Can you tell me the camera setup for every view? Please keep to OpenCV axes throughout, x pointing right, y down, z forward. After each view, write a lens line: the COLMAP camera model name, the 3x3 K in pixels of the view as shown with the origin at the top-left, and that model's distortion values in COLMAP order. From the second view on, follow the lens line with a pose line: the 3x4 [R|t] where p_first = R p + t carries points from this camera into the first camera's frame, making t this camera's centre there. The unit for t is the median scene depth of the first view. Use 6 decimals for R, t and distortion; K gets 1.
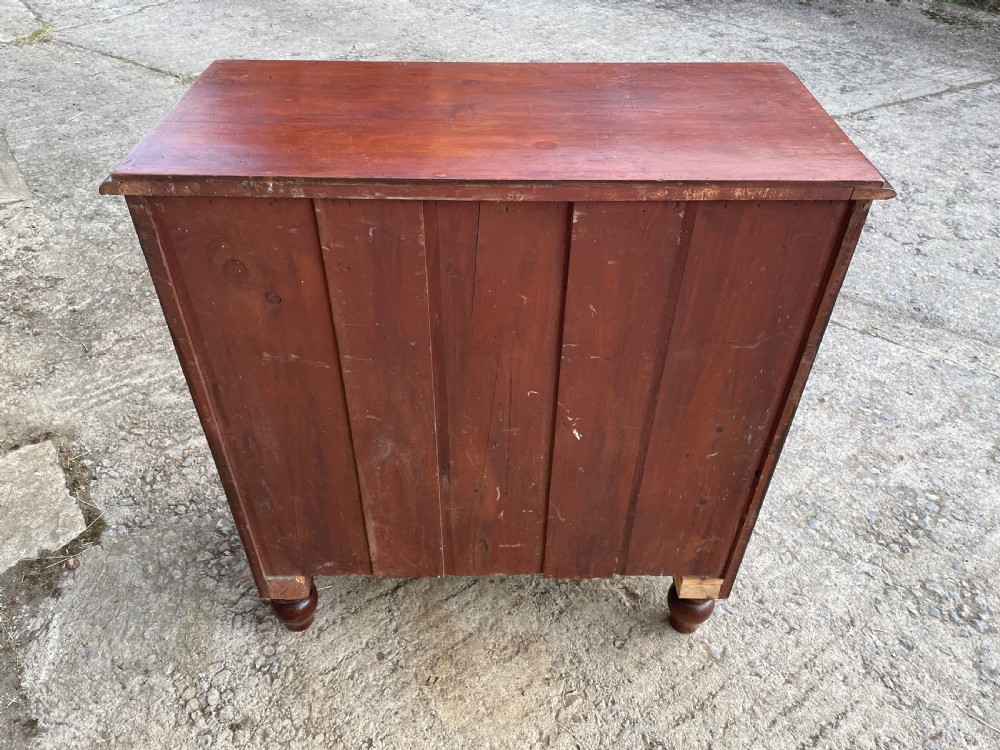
lens RADIAL K [[763.0, 0, 510.8], [0, 763.0, 370.1], [0, 0, 1]] dist [0.084385, -0.129220]
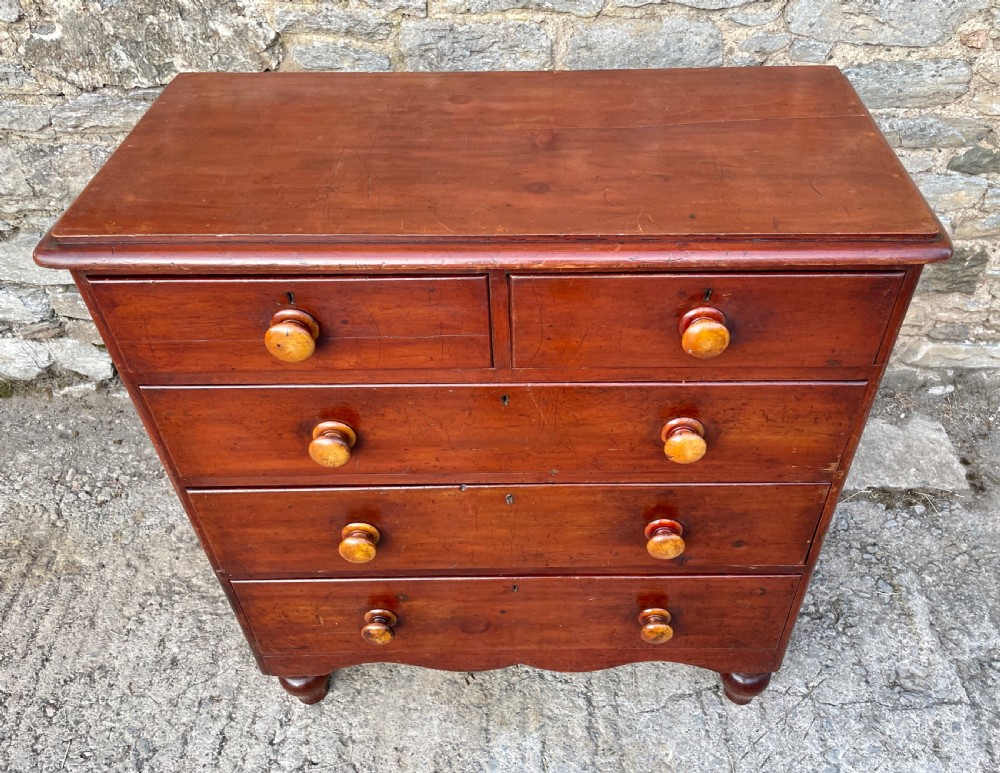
lens RADIAL K [[811.6, 0, 537.4], [0, 811.6, 384.2], [0, 0, 1]] dist [0.071344, -0.096642]
pose [[-0.574079, 0.547429, -0.608897, 0.263490], [-0.533252, 0.314355, 0.785381, -0.548689], [0.621350, 0.775566, 0.111453, 0.626305]]
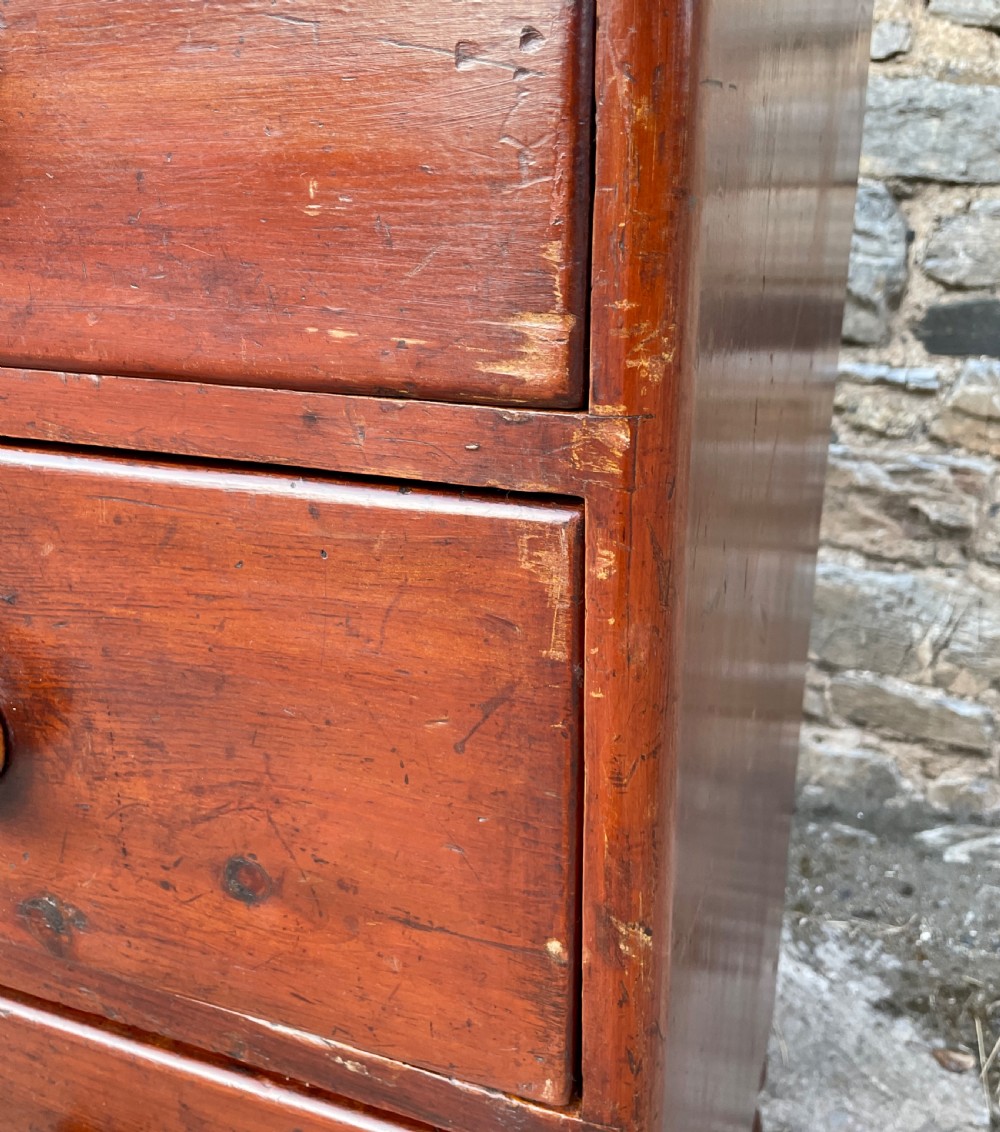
lens RADIAL K [[1069.4, 0, 501.0], [0, 1069.4, 544.1], [0, 0, 1]] dist [0.056489, -0.100132]
pose [[-0.830208, 0.178027, -0.528262, -0.154993], [-0.367874, 0.537027, 0.759125, -0.228695], [0.418836, 0.824566, -0.380352, 0.979589]]
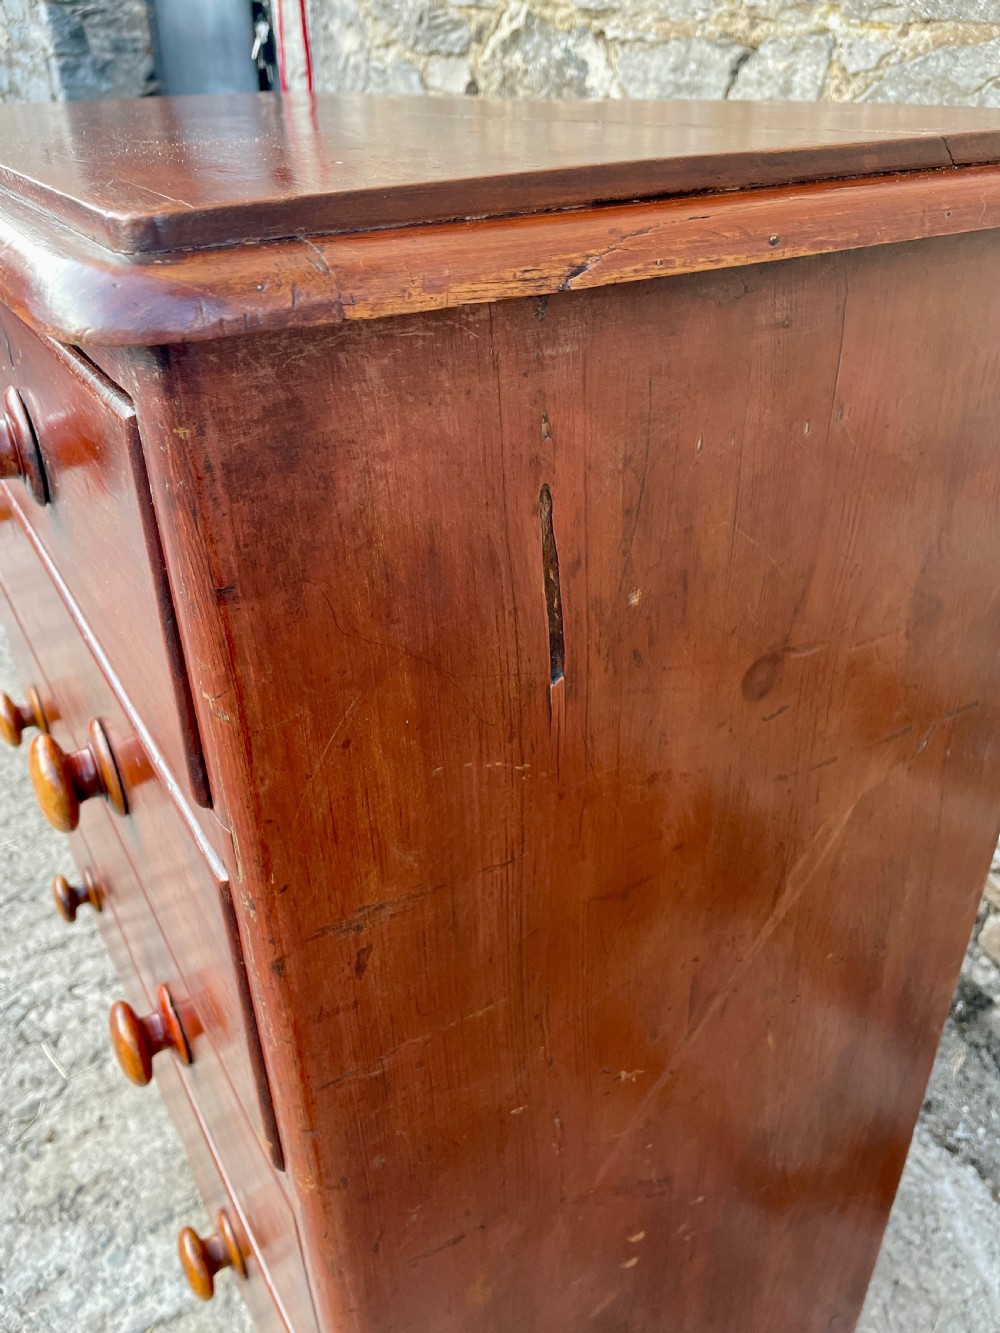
lens RADIAL K [[1017.1, 0, 512.4], [0, 1017.1, 656.9], [0, 0, 1]] dist [0.084385, -0.129220]
pose [[-0.998449, -0.024746, 0.049867, -0.314866], [0.038987, 0.328601, 0.943664, -0.413661], [-0.039738, 0.944145, -0.327127, 0.865976]]
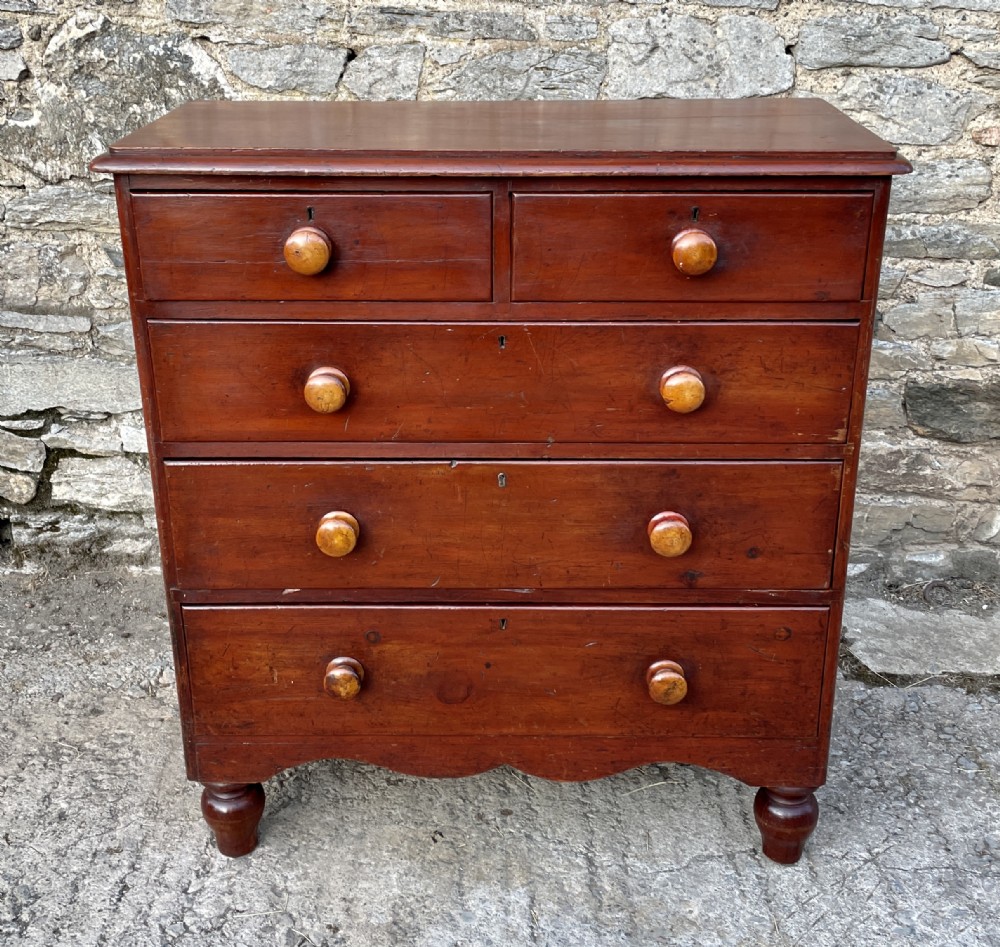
lens RADIAL K [[1253.0, 0, 490.5], [0, 1253.0, 455.8], [0, 0, 1]] dist [0.073872, -0.089309]
pose [[-0.587755, 0.302663, -0.750292, 0.662311], [-0.531819, 0.554331, 0.640224, -0.608590], [0.609682, 0.775314, -0.164849, 0.910741]]
